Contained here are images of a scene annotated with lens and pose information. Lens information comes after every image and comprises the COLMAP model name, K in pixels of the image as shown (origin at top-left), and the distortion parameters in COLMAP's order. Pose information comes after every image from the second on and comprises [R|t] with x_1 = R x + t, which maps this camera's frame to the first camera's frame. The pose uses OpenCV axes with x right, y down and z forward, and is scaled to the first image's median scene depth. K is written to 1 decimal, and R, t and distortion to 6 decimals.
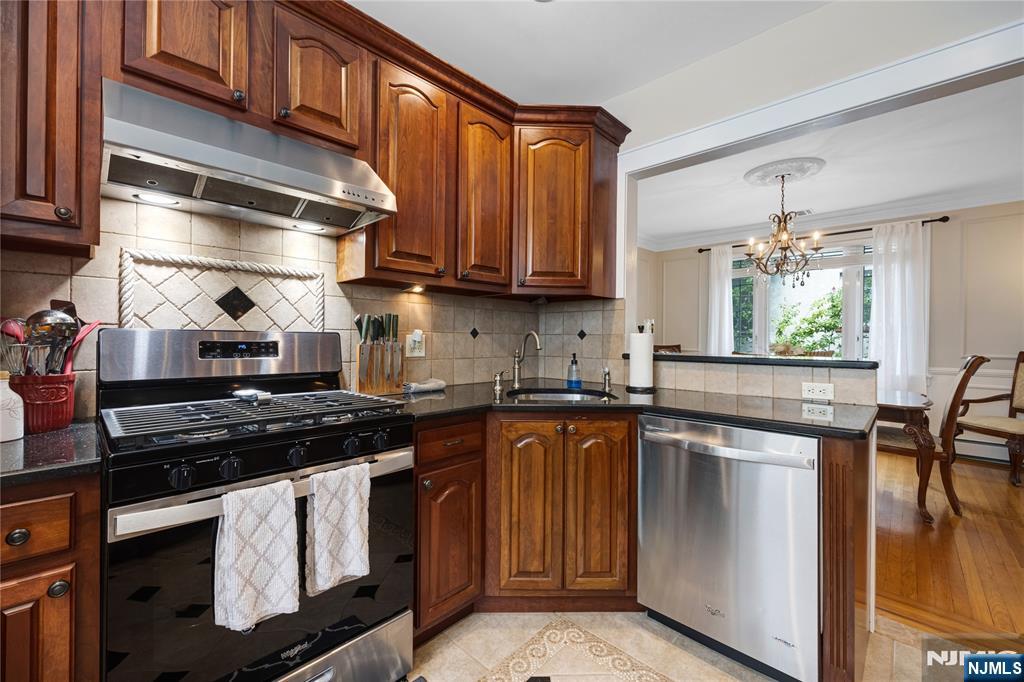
lens RADIAL K [[418.3, 0, 510.5], [0, 418.3, 337.4], [0, 0, 1]] dist [-0.002337, -0.000655]
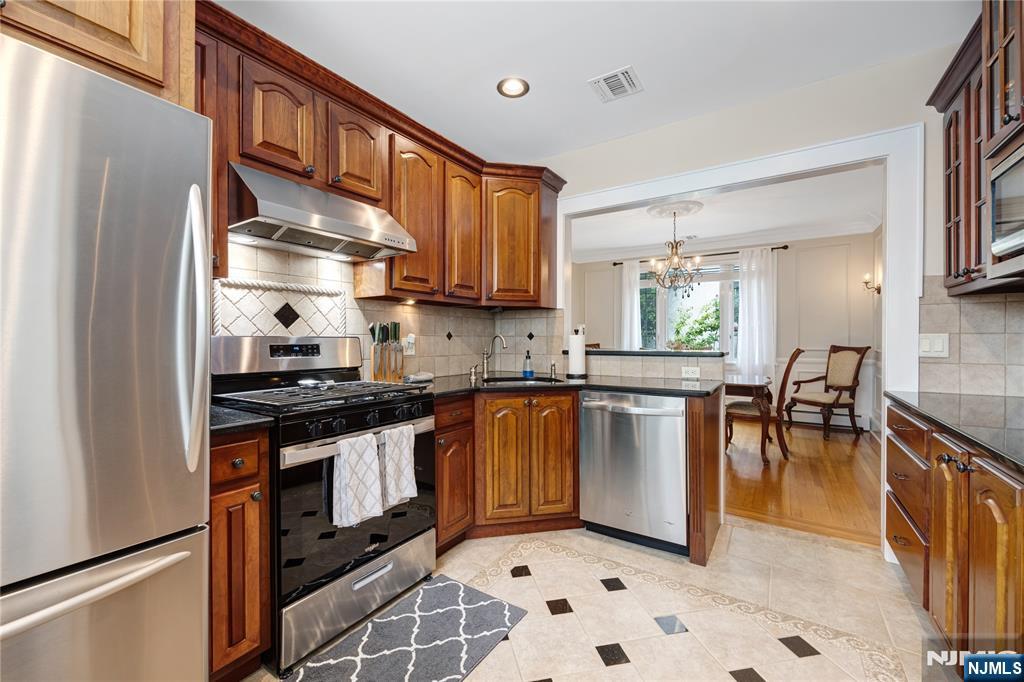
lens RADIAL K [[418.3, 0, 513.3], [0, 418.3, 338.4], [0, 0, 1]] dist [-0.002337, -0.000655]
pose [[0.981828, -0.010225, 0.189498, -0.193990], [0.009947, 0.999948, 0.002419, -0.005518], [-0.189513, -0.000490, 0.981878, -0.390066]]
